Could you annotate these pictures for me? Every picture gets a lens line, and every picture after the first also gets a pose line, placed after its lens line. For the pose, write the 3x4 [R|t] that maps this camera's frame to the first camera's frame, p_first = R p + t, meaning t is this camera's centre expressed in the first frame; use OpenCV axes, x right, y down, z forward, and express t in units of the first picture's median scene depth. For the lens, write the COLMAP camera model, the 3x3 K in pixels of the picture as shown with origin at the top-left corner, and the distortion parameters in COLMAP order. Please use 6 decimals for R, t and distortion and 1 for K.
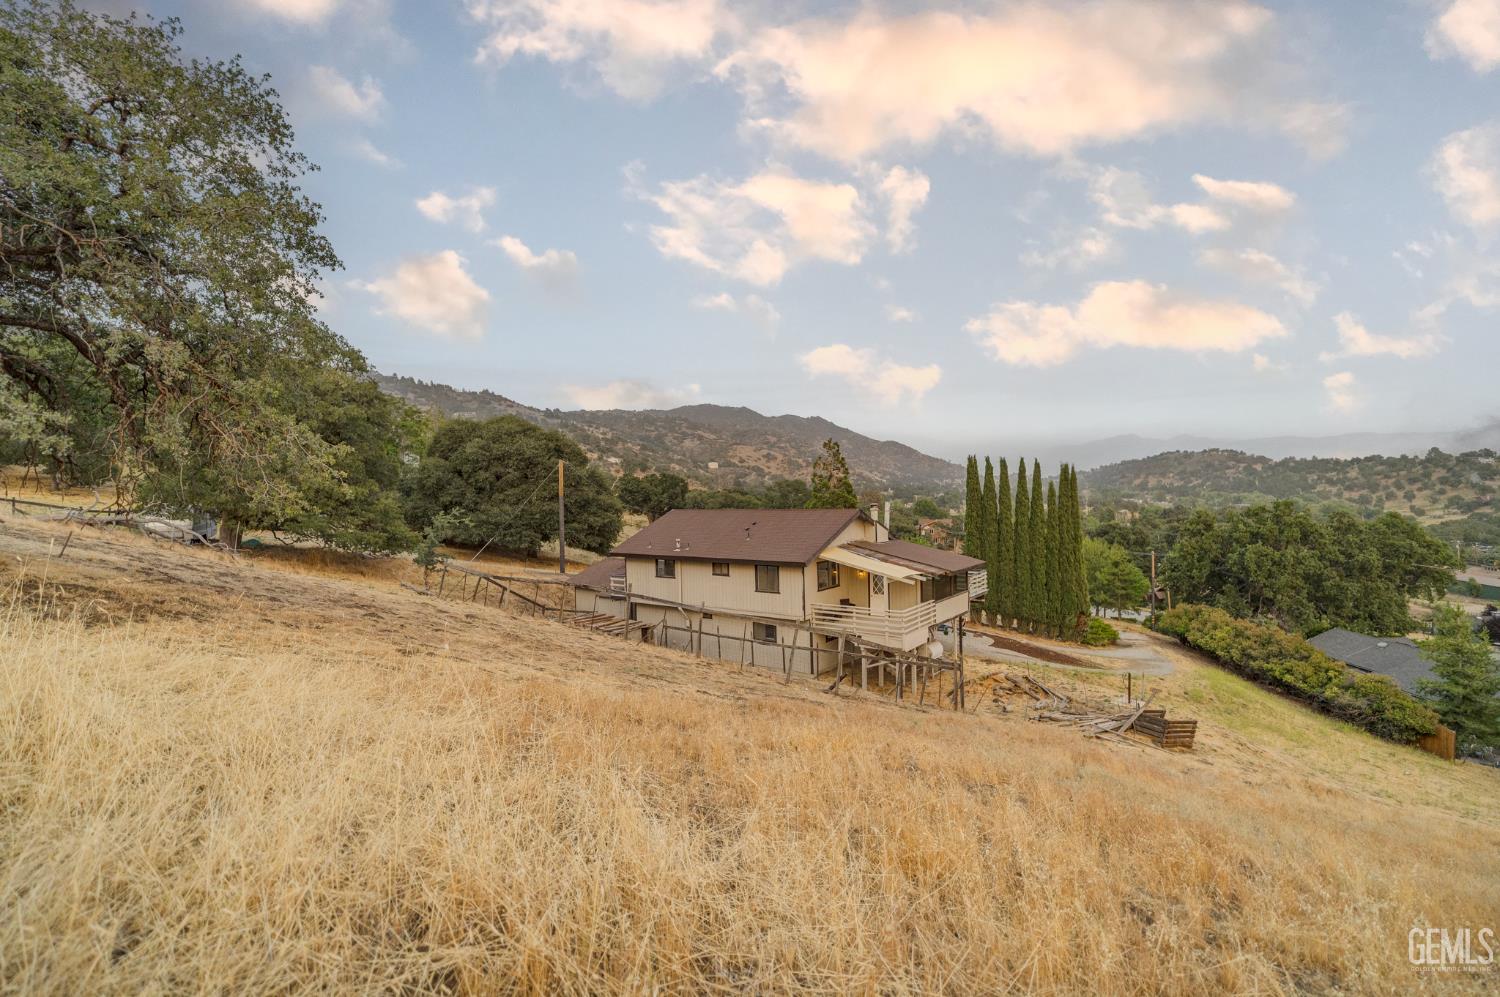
lens RADIAL K [[712.9, 0, 749.3], [0, 712.9, 489.5], [0, 0, 1]] dist [-0.008277, 0.006491]
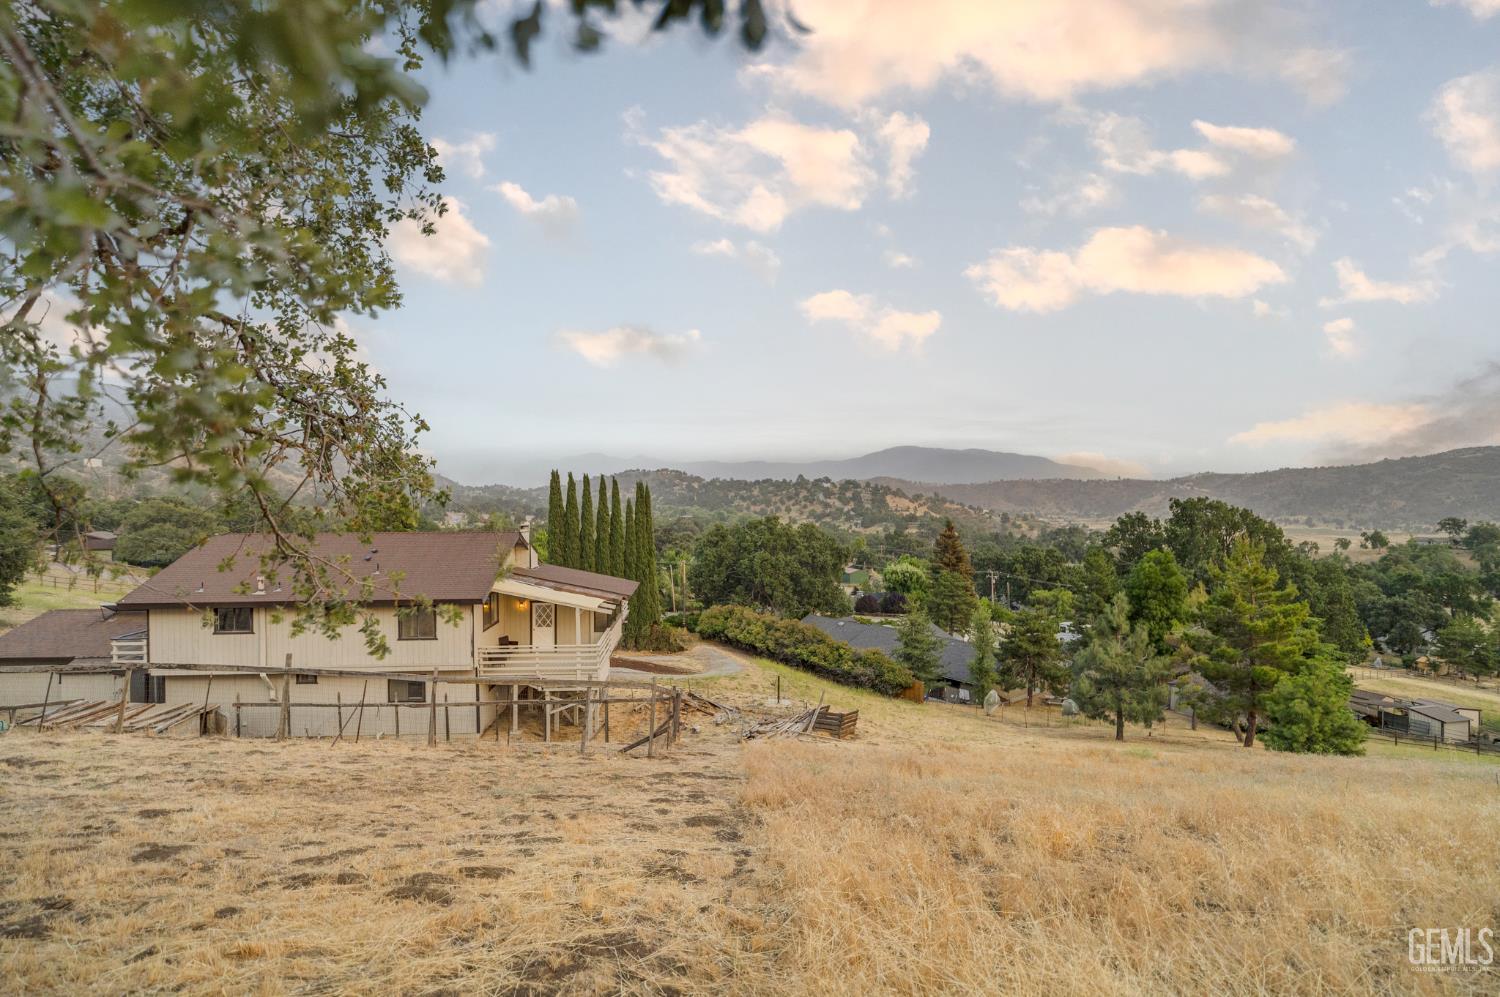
lens RADIAL K [[712.9, 0, 754.9], [0, 712.9, 503.3], [0, 0, 1]] dist [-0.008277, 0.006491]
pose [[0.761890, 0.009947, 0.647630, -0.135478], [-0.011937, 0.999928, -0.001314, -0.006087], [-0.647596, -0.006729, 0.761954, 0.111537]]
